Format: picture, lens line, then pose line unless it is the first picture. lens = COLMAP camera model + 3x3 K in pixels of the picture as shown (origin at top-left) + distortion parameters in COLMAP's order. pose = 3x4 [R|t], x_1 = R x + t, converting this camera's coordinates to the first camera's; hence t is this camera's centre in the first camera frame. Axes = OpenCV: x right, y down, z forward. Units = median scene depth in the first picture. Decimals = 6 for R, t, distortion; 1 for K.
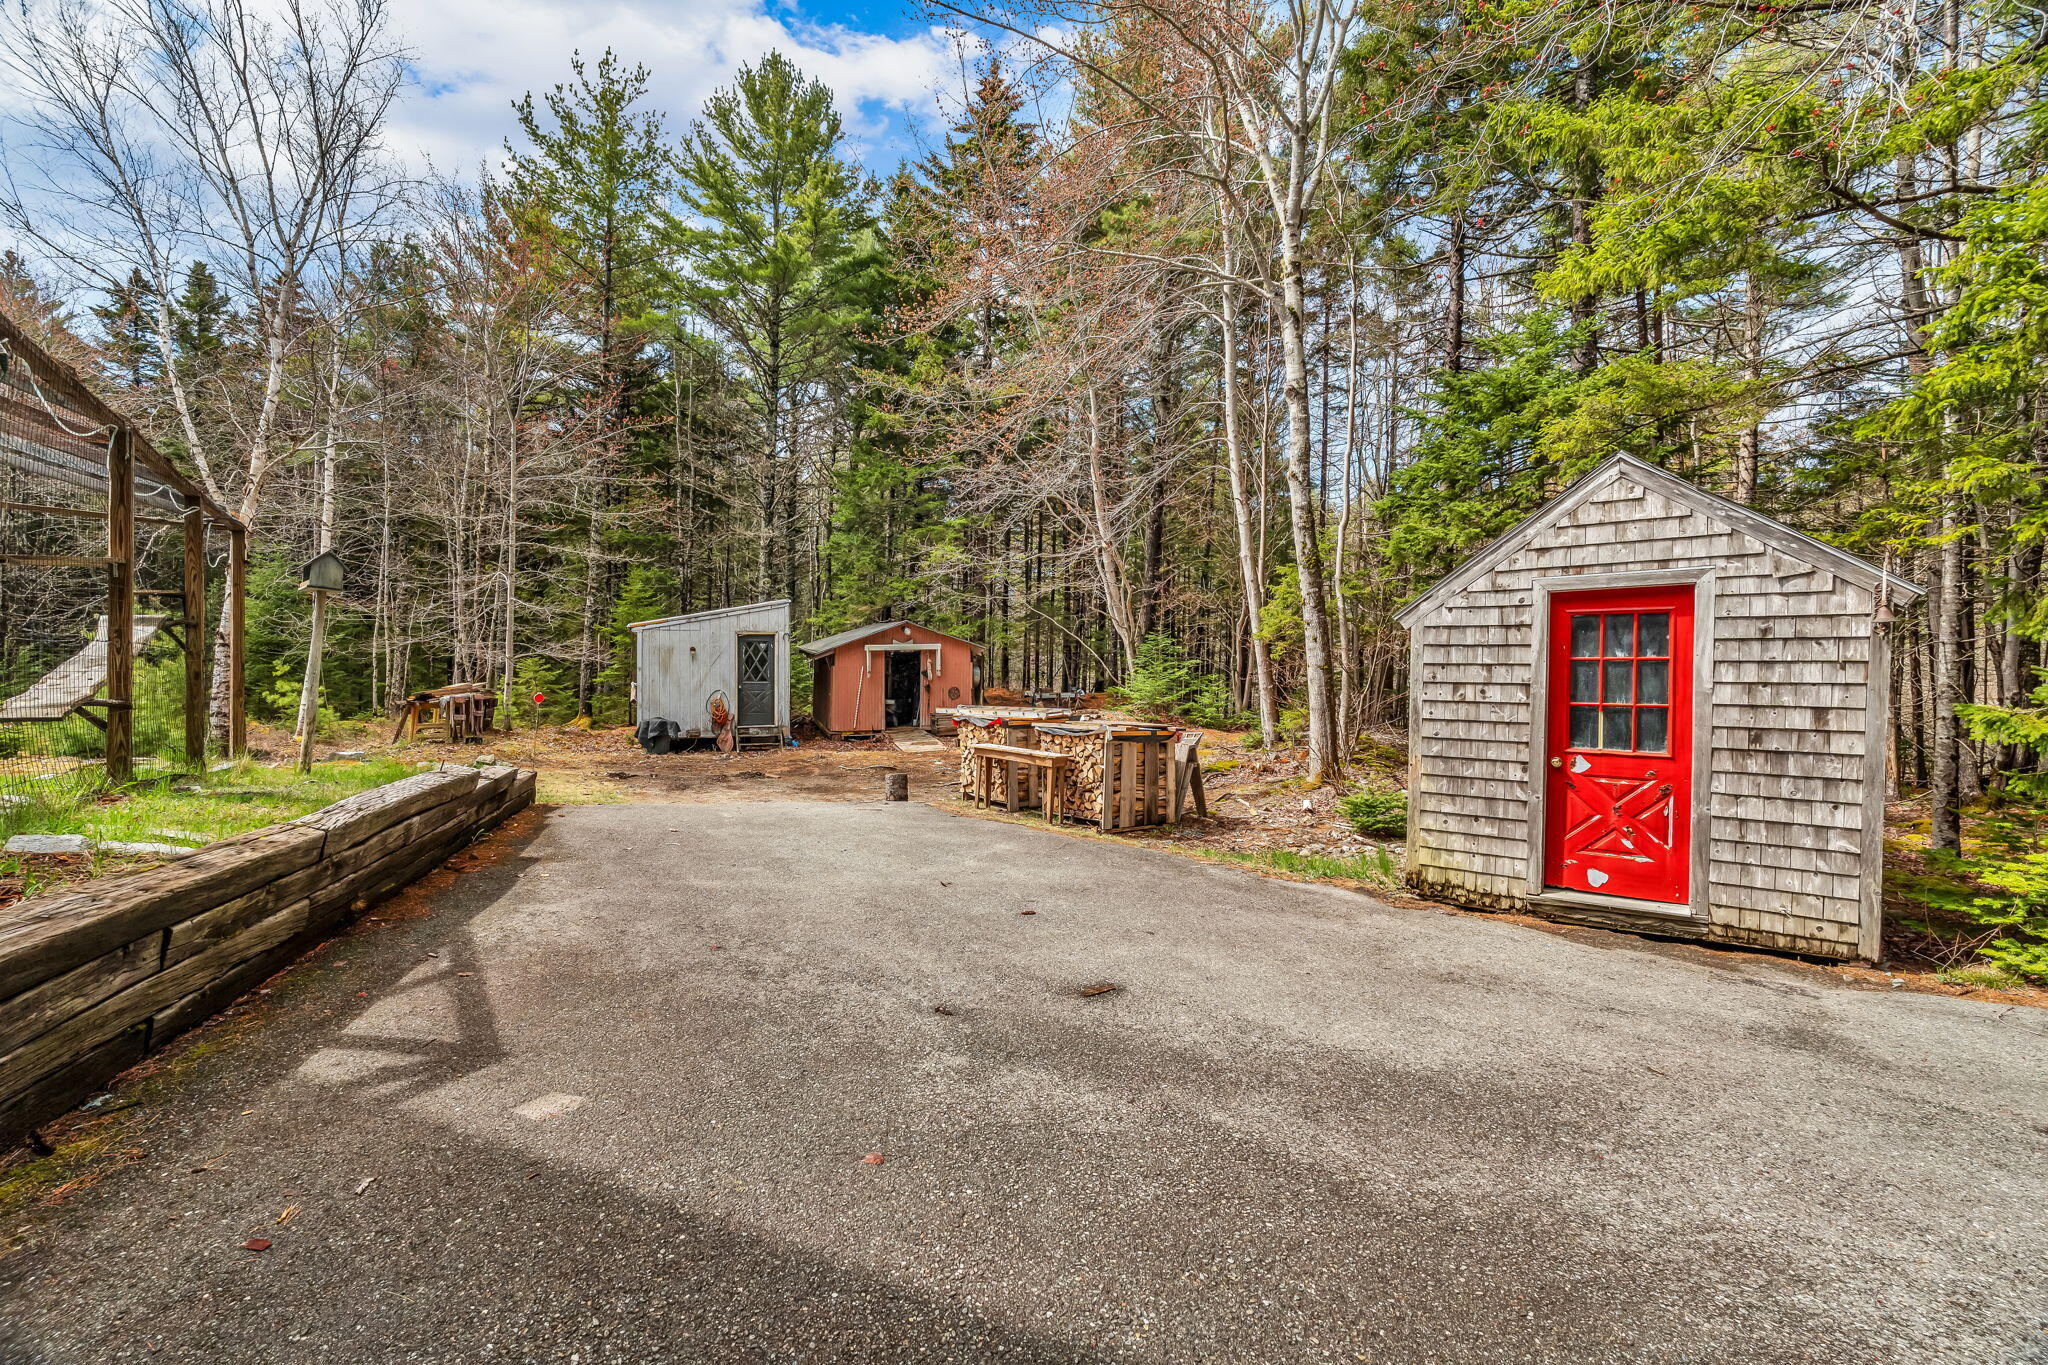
lens RADIAL K [[876.0, 0, 1017.5], [0, 876.0, 685.1], [0, 0, 1]] dist [-0.001716, -0.000834]
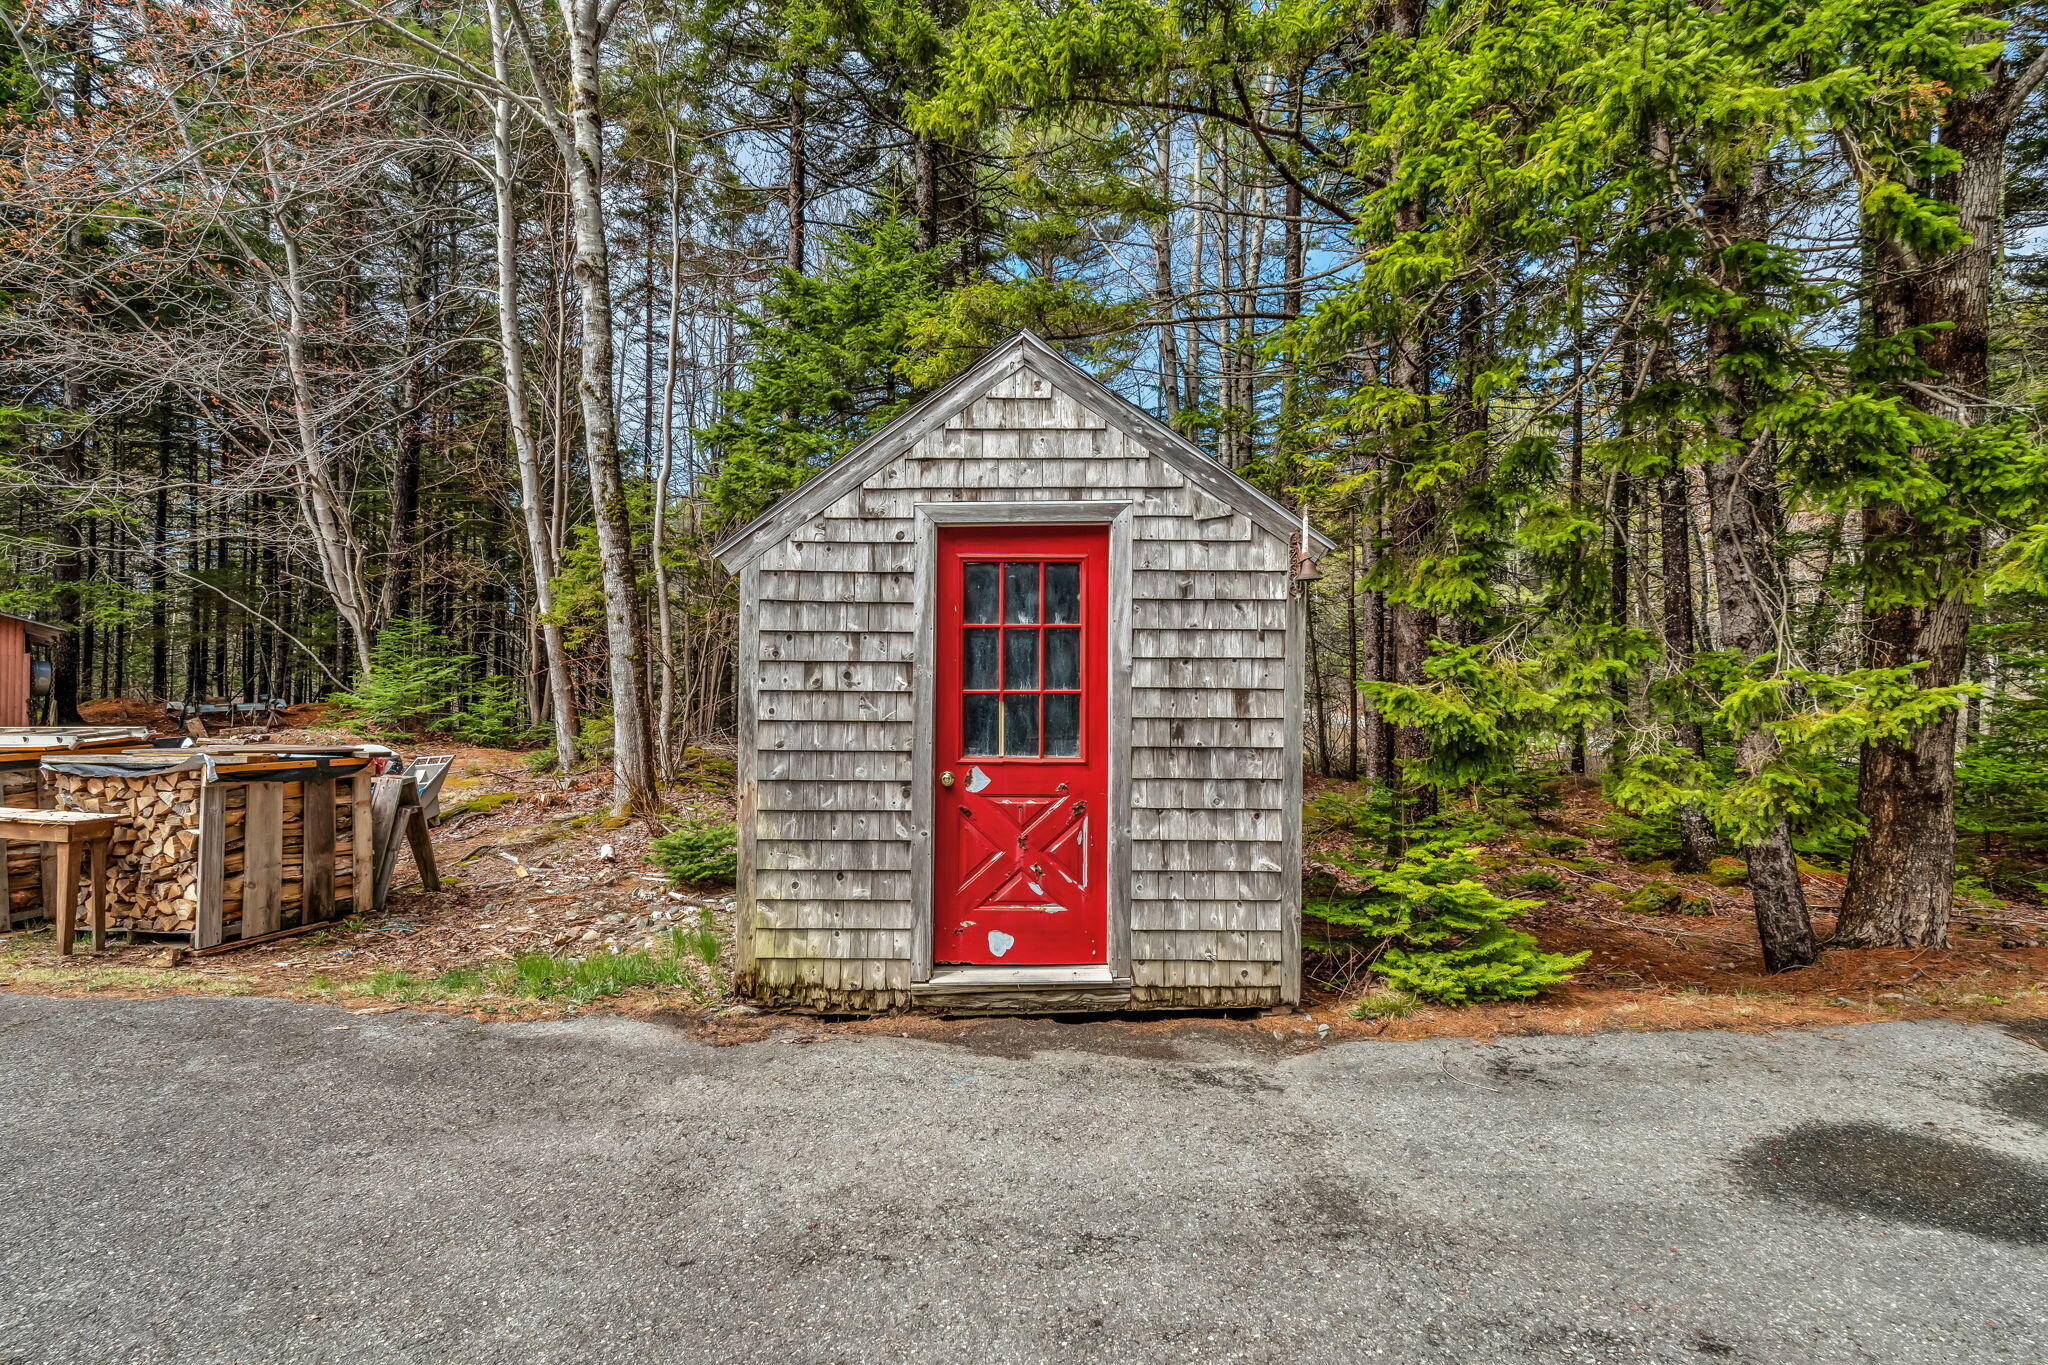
lens RADIAL K [[876.0, 0, 1019.5], [0, 876.0, 684.2], [0, 0, 1]] dist [-0.001716, -0.000834]
pose [[0.753494, -0.002045, 0.657451, 0.197561], [0.010007, 0.999915, -0.008358, 0.019823], [-0.657378, 0.012877, 0.753451, 0.419131]]
